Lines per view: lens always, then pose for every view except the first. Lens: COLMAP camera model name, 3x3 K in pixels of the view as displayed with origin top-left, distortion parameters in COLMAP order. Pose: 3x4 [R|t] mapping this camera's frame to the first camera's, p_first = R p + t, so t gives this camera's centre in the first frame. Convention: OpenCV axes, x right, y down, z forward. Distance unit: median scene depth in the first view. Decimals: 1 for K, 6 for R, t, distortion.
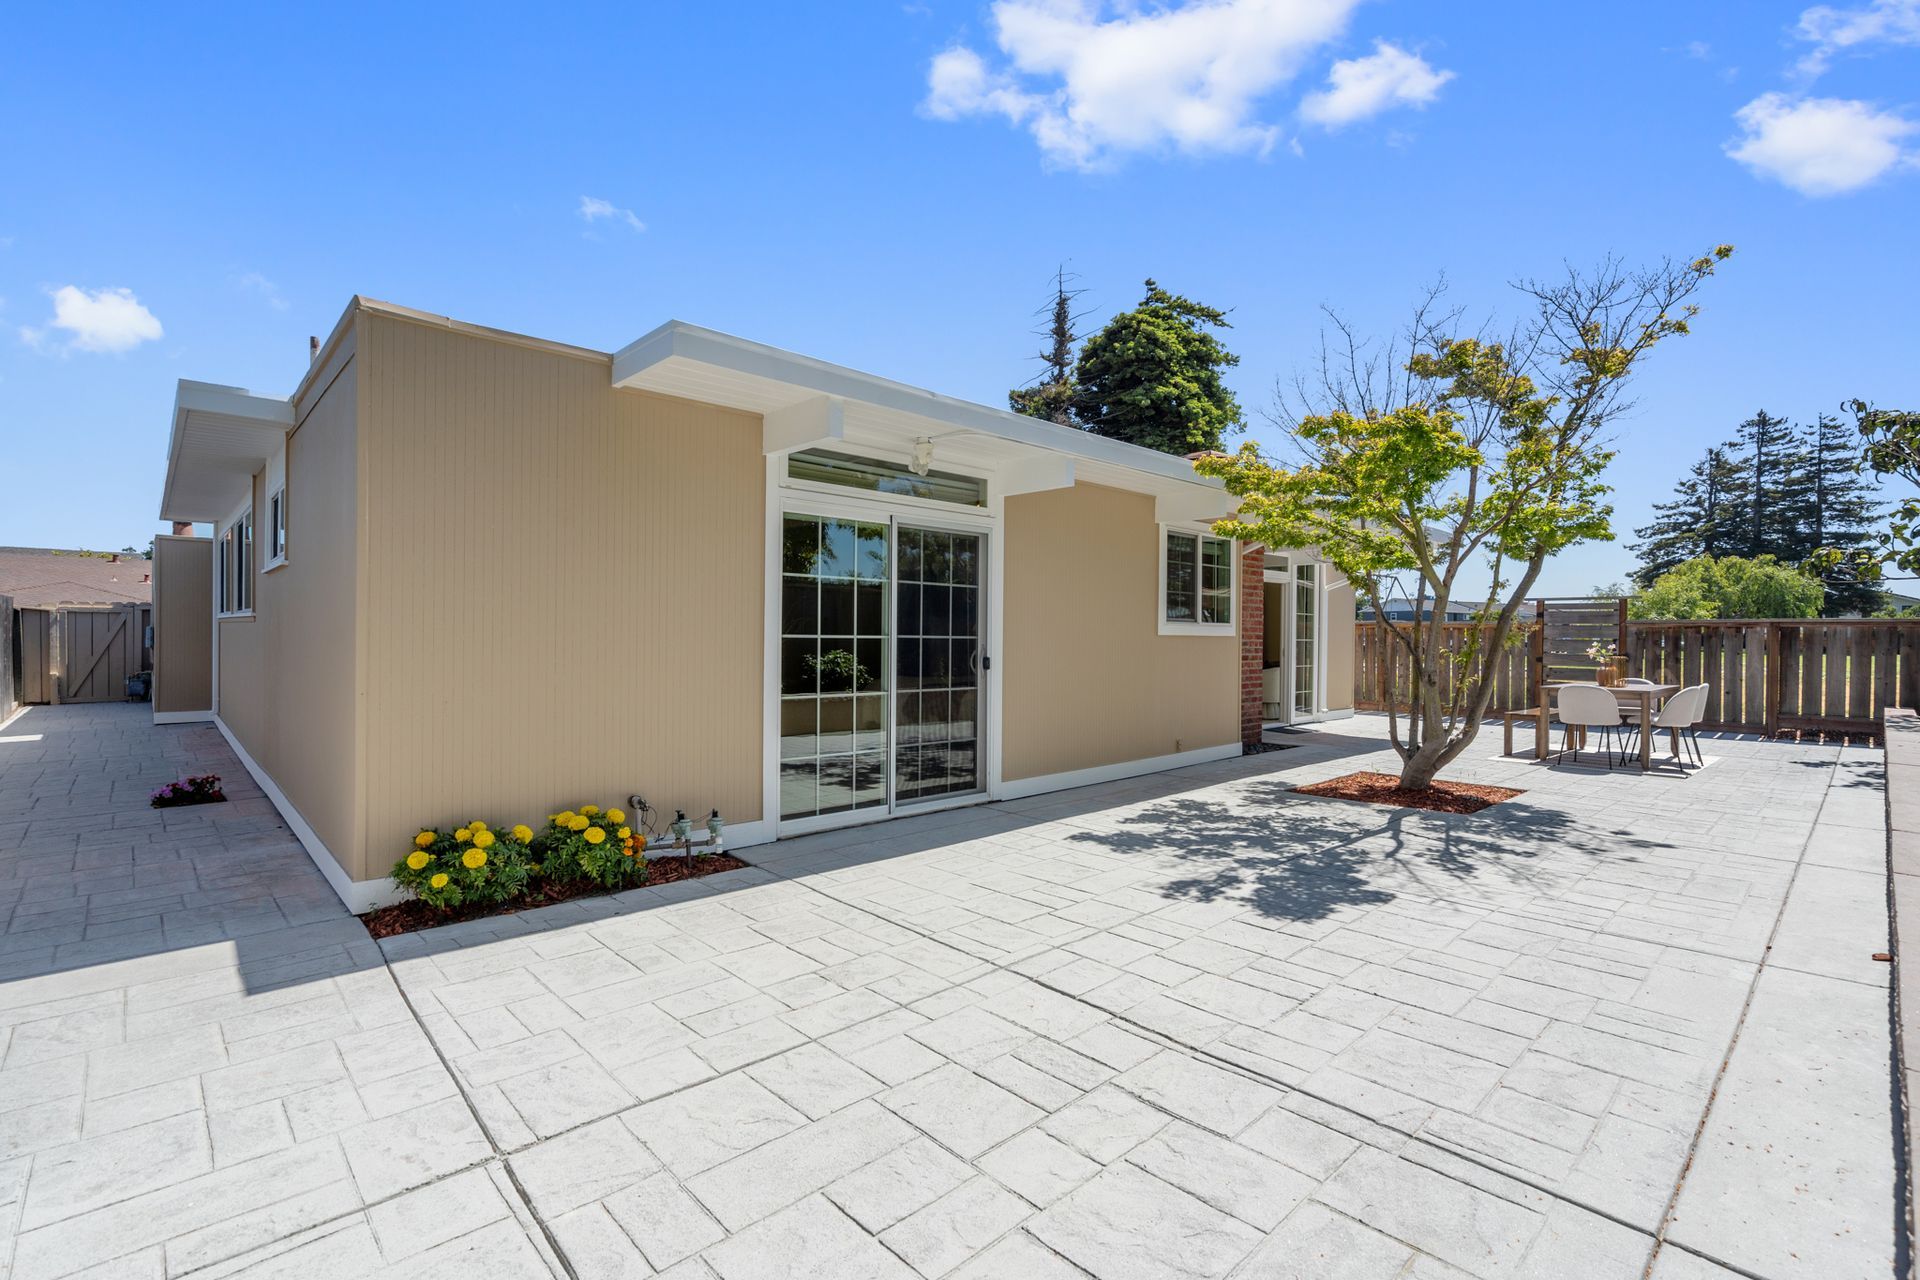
lens RADIAL K [[872.8, 0, 956.4], [0, 872.8, 639.2], [0, 0, 1]] dist [-0.005003, 0.000449]
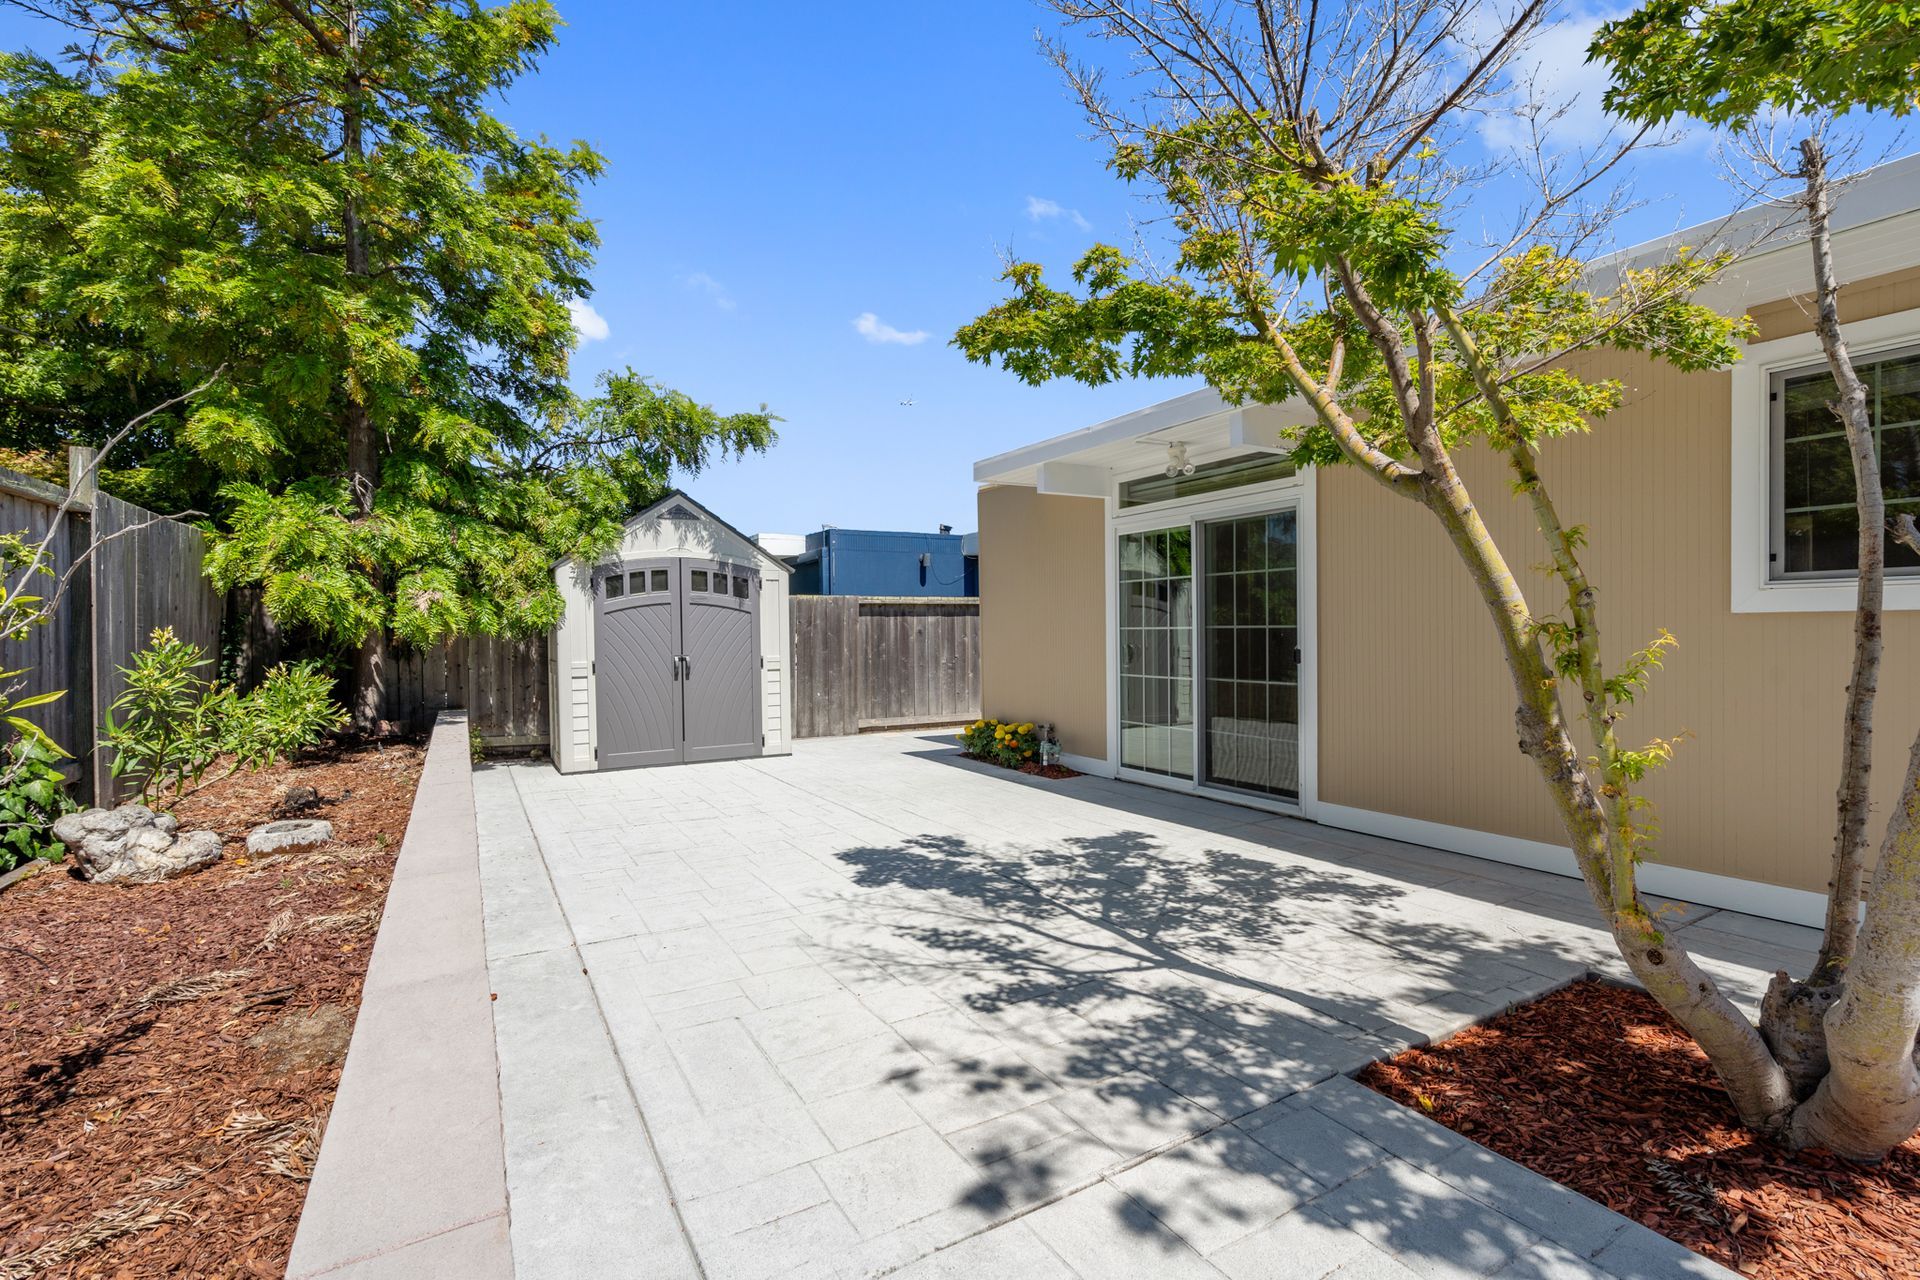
lens RADIAL K [[872.8, 0, 958.1], [0, 872.8, 638.5], [0, 0, 1]] dist [-0.005003, 0.000449]
pose [[-0.232059, 0.005124, -0.972688, 1.350134], [0.006186, 0.999974, 0.003792, 0.005990], [0.972682, -0.005137, -0.232085, 1.244044]]
